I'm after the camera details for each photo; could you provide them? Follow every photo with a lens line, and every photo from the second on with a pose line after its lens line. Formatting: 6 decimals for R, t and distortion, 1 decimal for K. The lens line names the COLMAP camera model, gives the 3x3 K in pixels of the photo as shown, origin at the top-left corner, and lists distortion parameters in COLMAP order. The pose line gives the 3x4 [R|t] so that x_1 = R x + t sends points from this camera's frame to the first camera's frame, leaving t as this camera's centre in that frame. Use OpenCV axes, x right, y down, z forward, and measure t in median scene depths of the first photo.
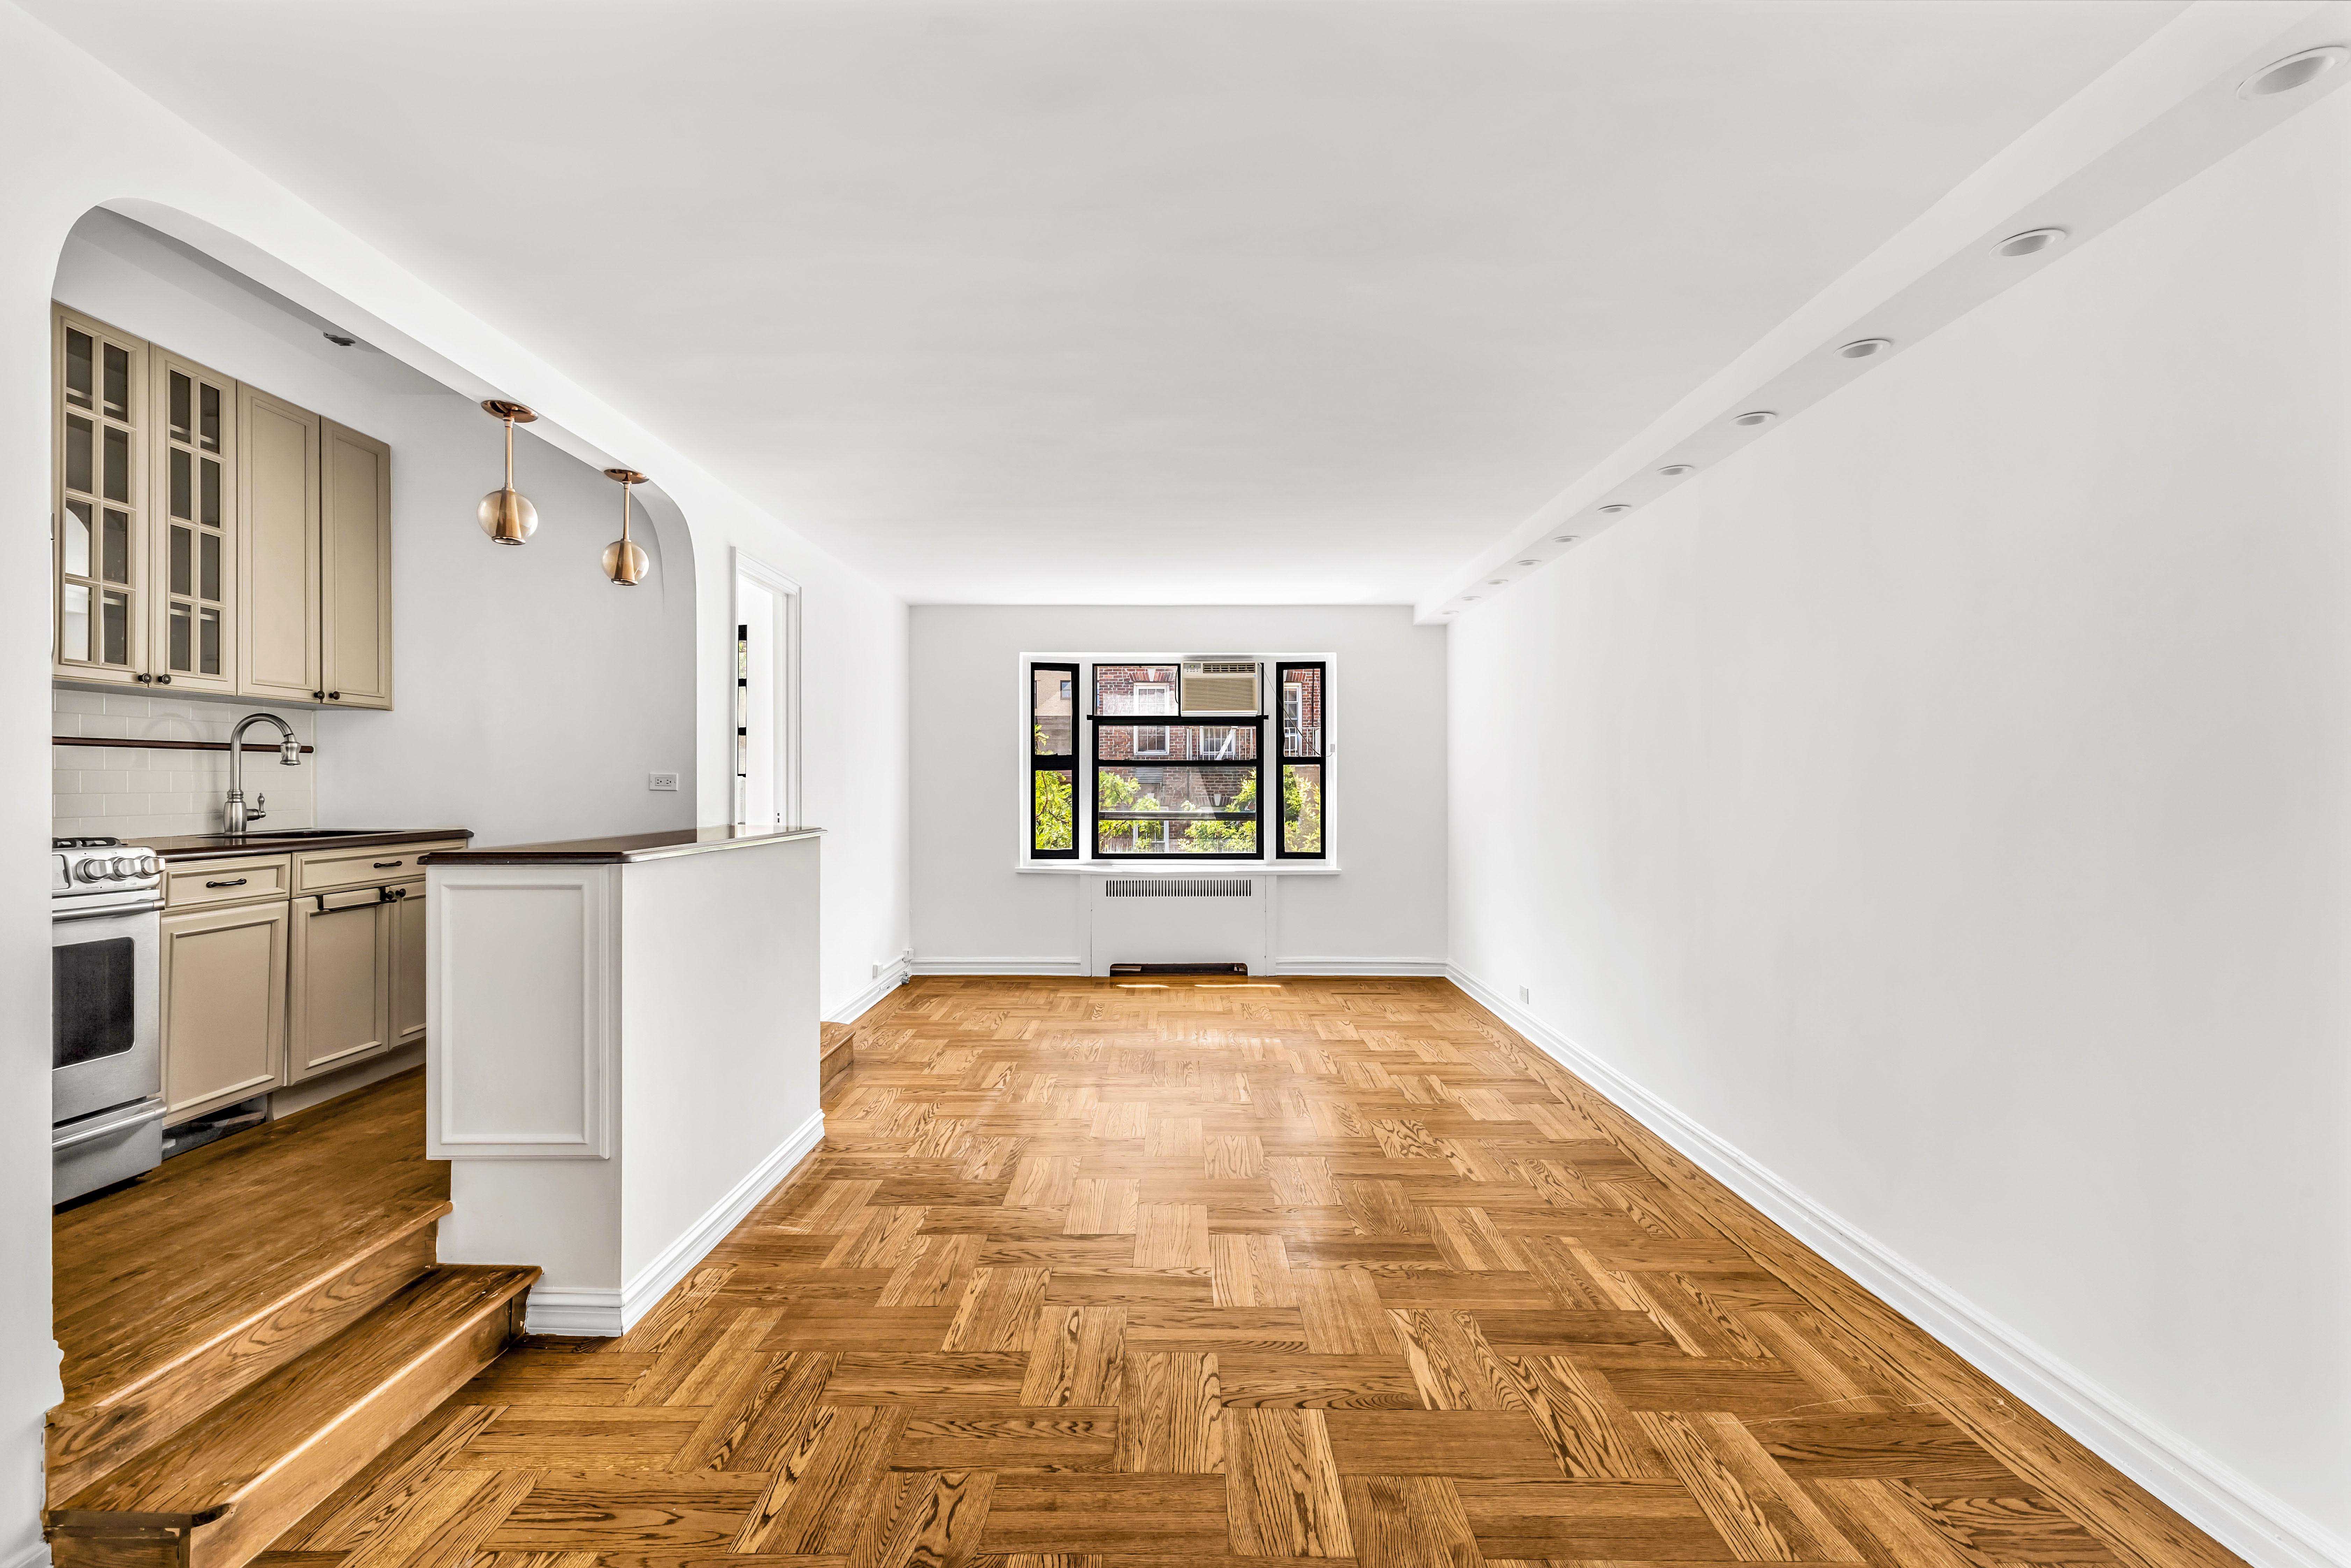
lens RADIAL K [[1047.9, 0, 1175.5], [0, 1047.9, 784.0], [0, 0, 1]] dist [0.001502, -0.000602]
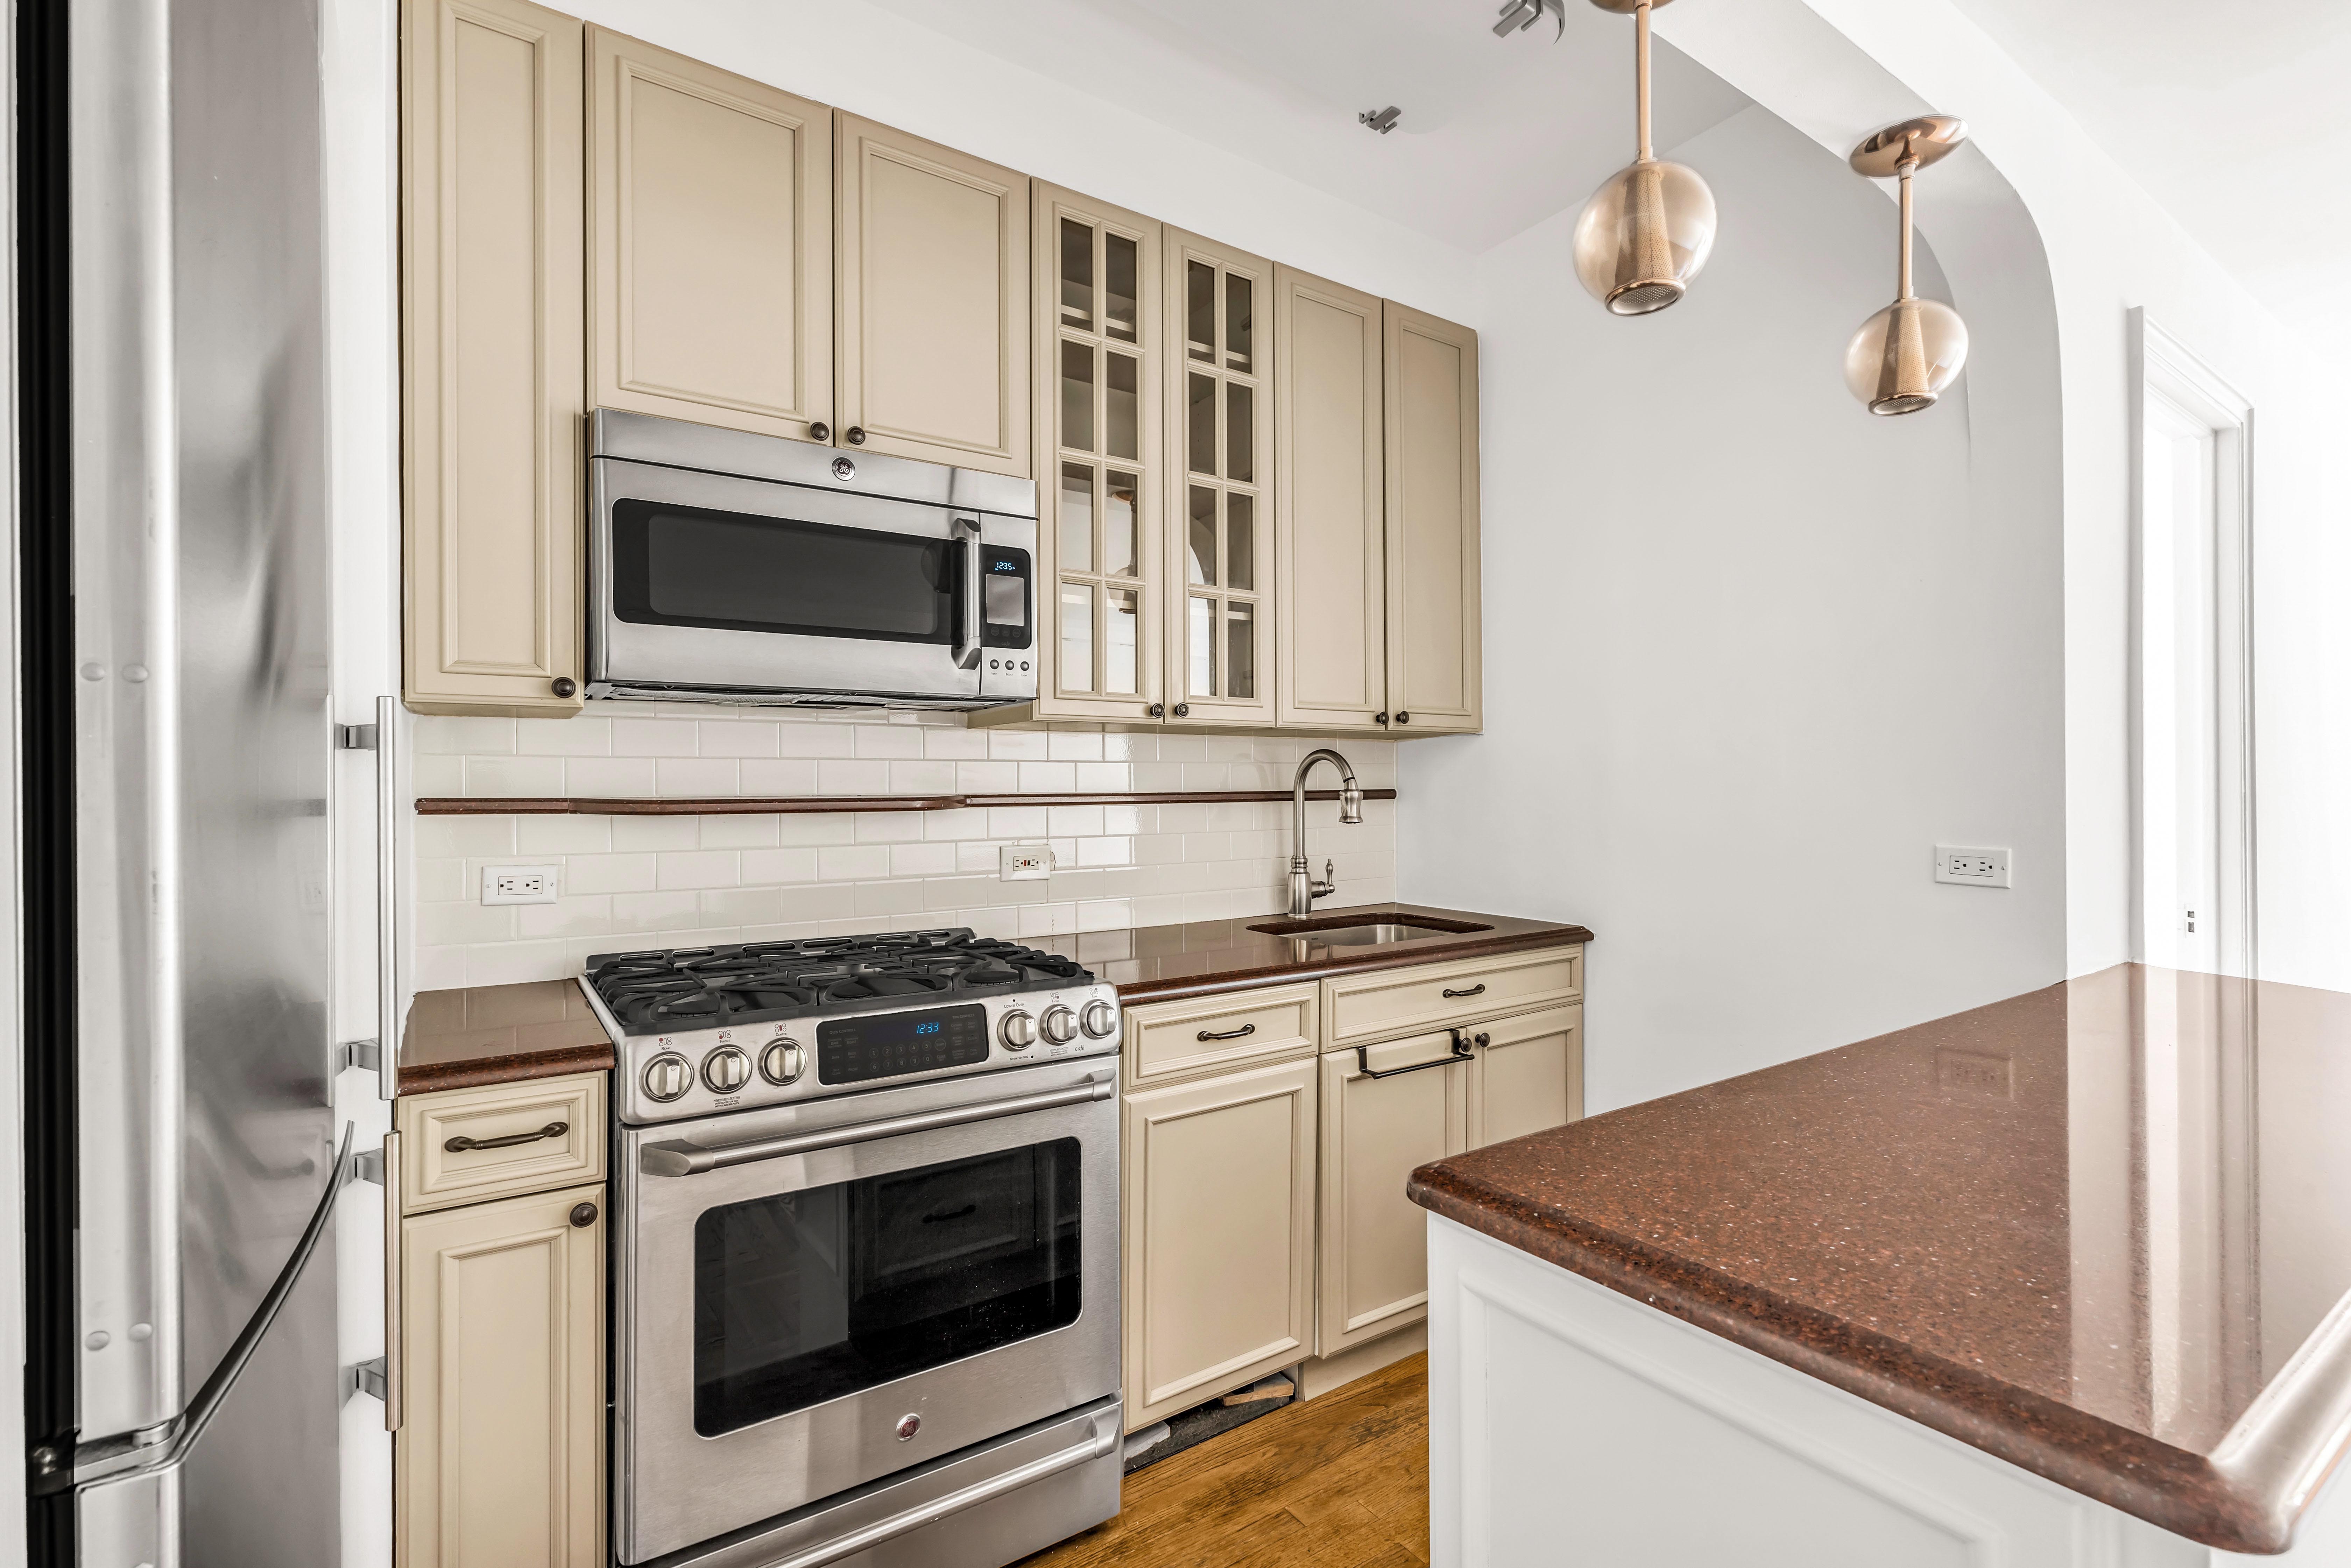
lens RADIAL K [[1047.9, 0, 1175.5], [0, 1047.9, 784.0], [0, 0, 1]] dist [0.001502, -0.000602]
pose [[0.550708, -0.005246, -0.834681, -0.368617], [0.005429, 0.999982, -0.002704, -0.046224], [0.834680, -0.003042, 0.550726, 0.578373]]
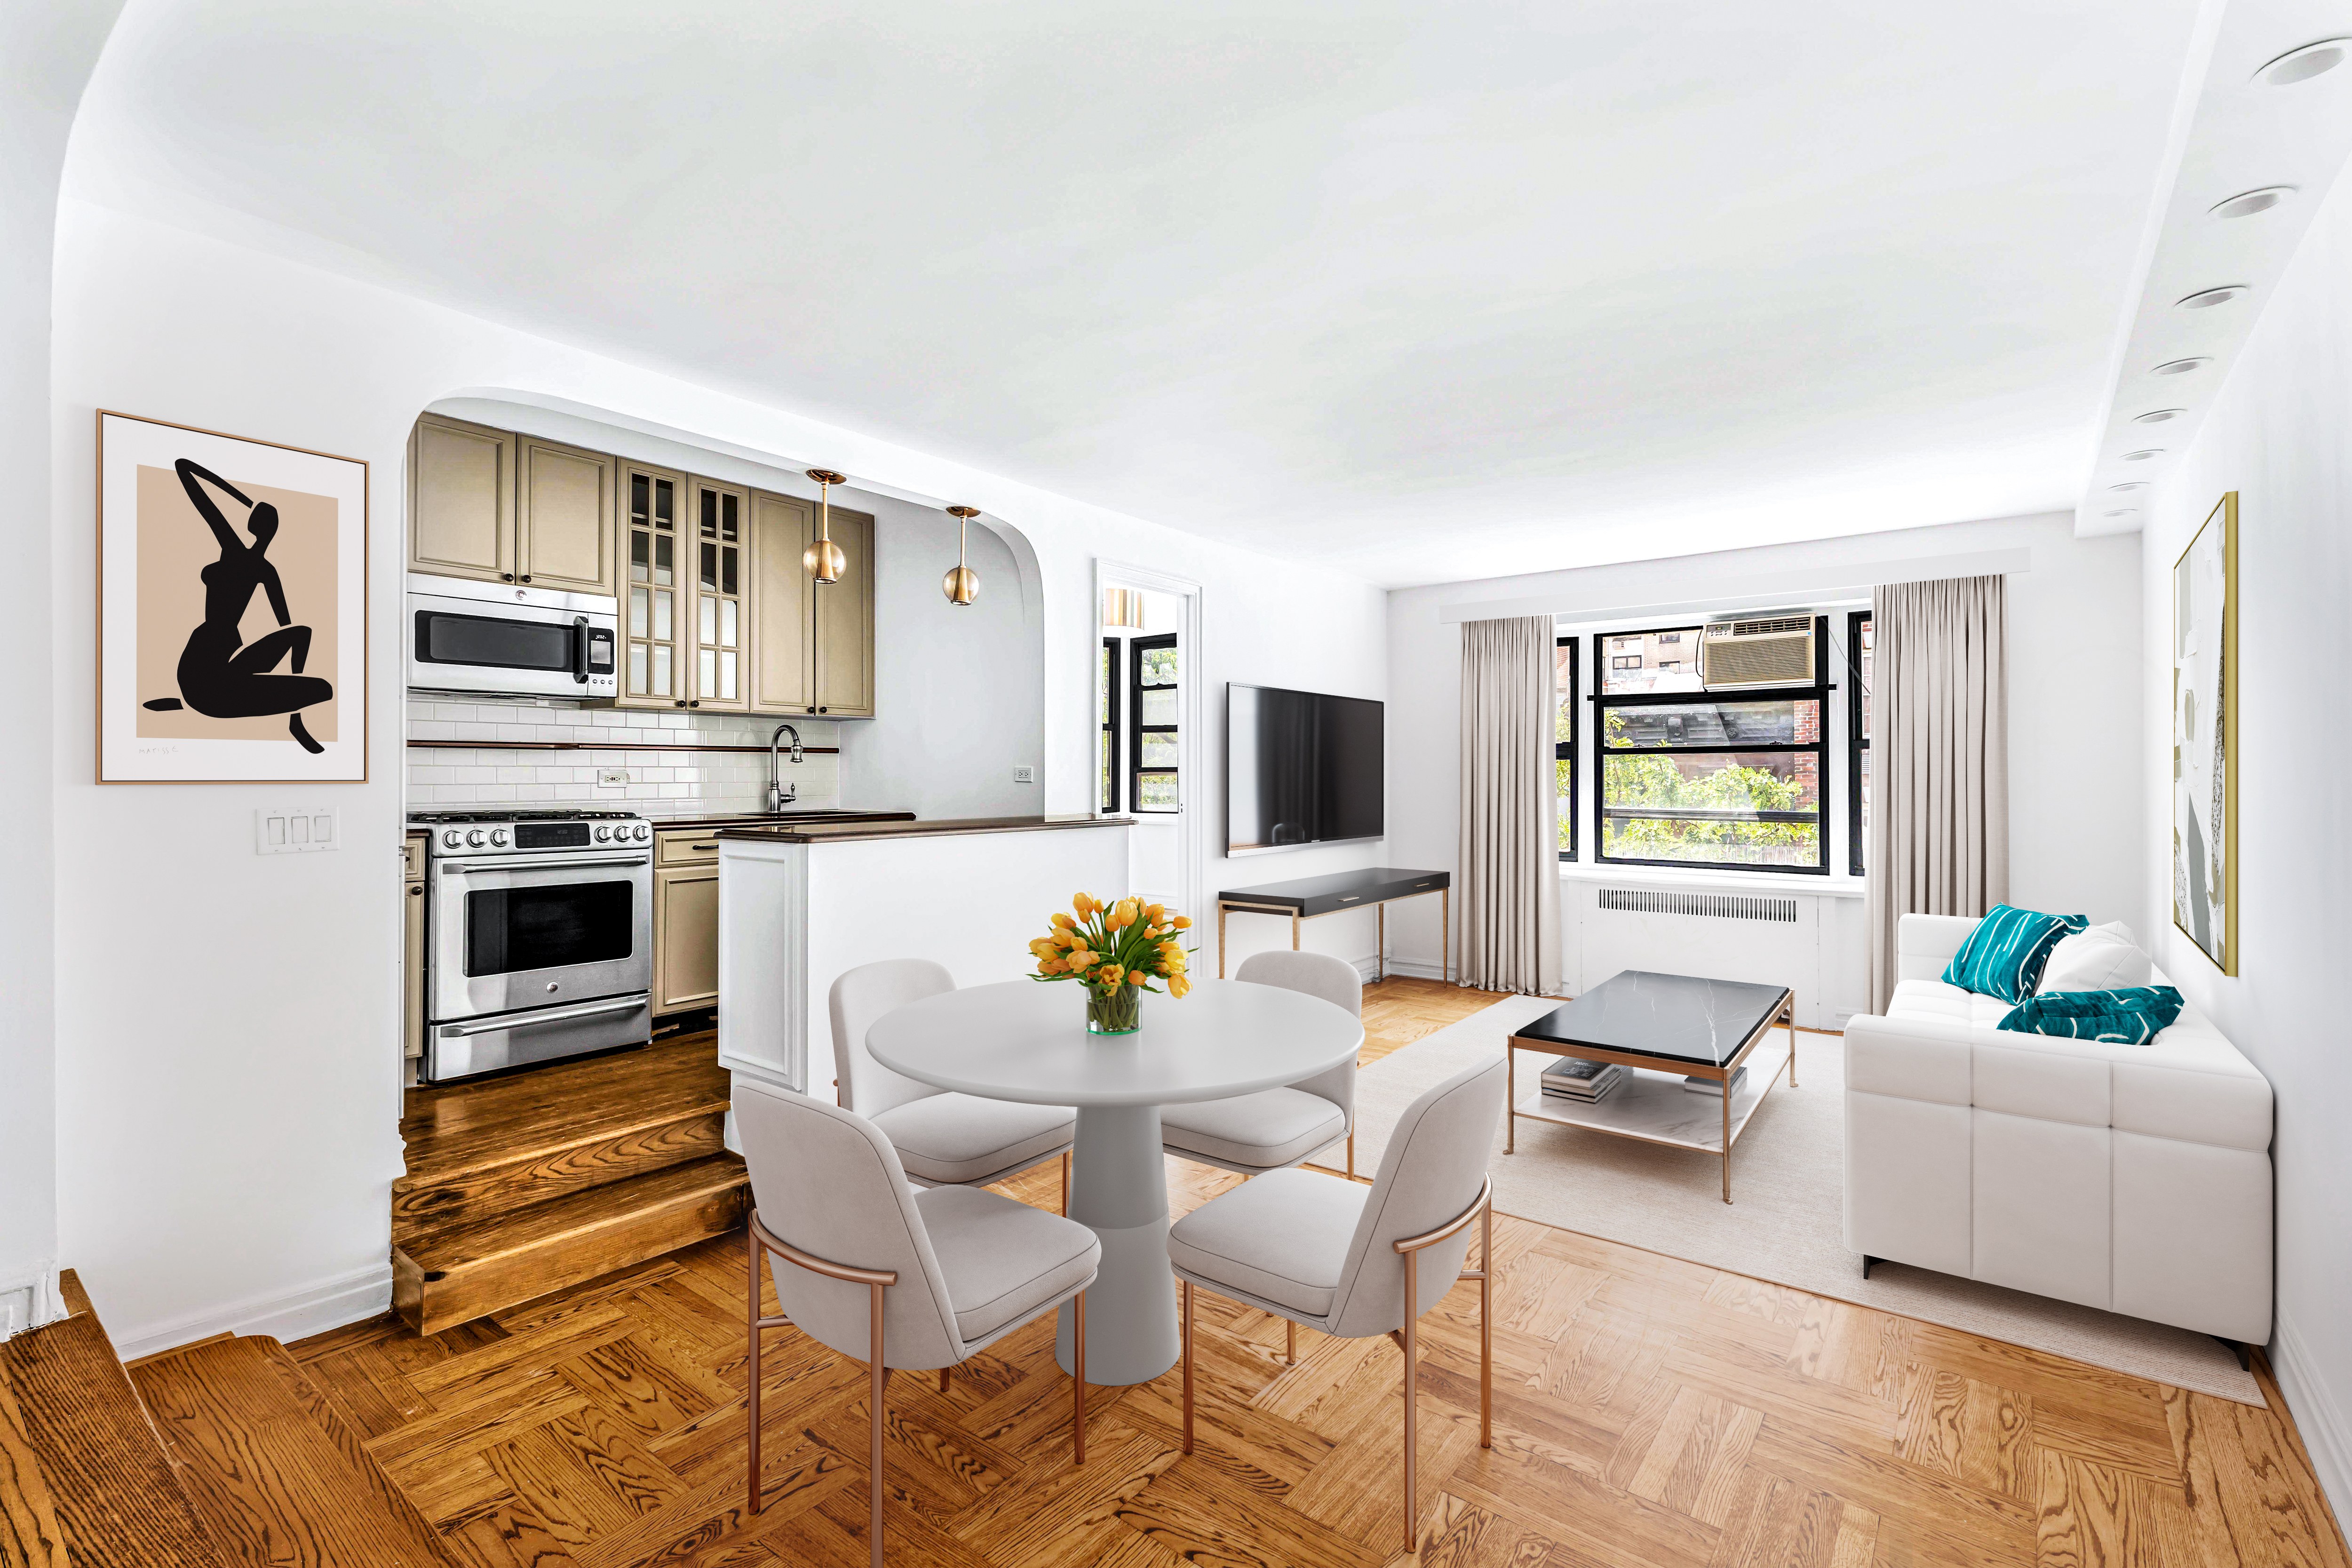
lens RADIAL K [[1057.8, 0, 1174.0], [0, 1057.8, 766.2], [0, 0, 1]] dist [-0.000394, -0.000274]
pose [[0.787718, -0.006934, -0.615998, 0.418948], [0.001135, 0.999951, -0.009805, 0.001312], [0.616036, 0.007024, 0.787687, 0.244379]]
